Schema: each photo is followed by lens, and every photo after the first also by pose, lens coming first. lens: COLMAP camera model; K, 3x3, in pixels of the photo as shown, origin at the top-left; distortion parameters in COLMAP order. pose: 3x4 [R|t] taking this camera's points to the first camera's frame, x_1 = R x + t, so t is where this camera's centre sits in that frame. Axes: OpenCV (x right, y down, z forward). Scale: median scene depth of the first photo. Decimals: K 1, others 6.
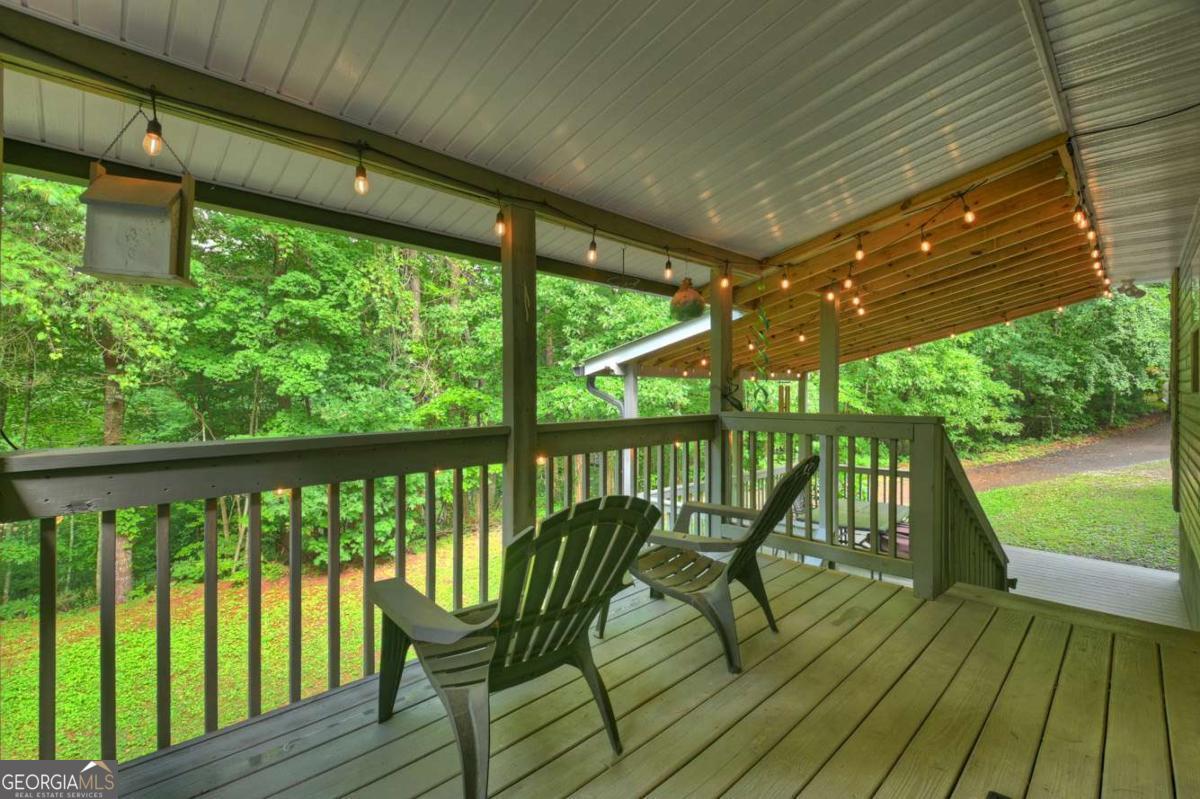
lens RADIAL K [[505.0, 0, 600.0], [0, 505.0, 399.5], [0, 0, 1]] dist [-0.001375, -0.000202]
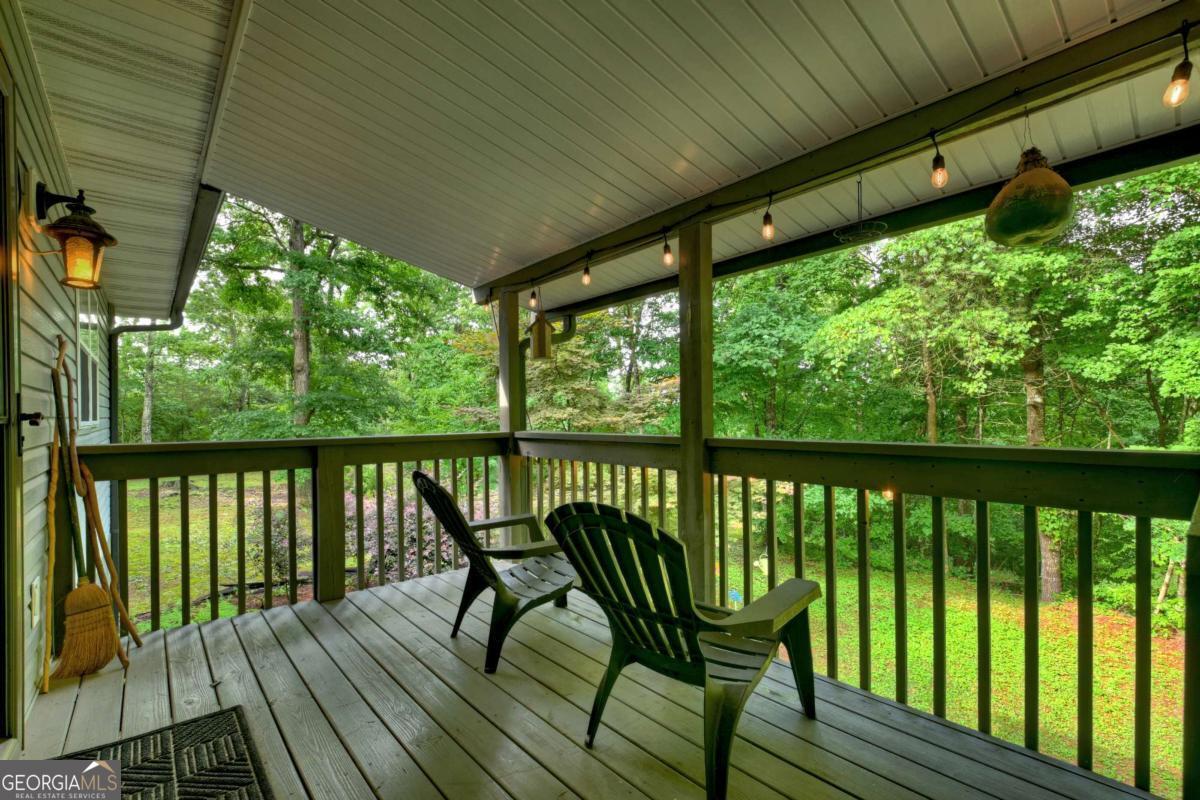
lens RADIAL K [[521.6, 0, 597.4], [0, 521.6, 411.4], [0, 0, 1]] dist [-0.001025, -0.000377]
pose [[-0.045212, 0.007717, -0.998948, 0.308951], [0.013152, 0.999888, 0.007129, -0.004197], [0.998891, -0.012816, -0.045308, 0.287605]]
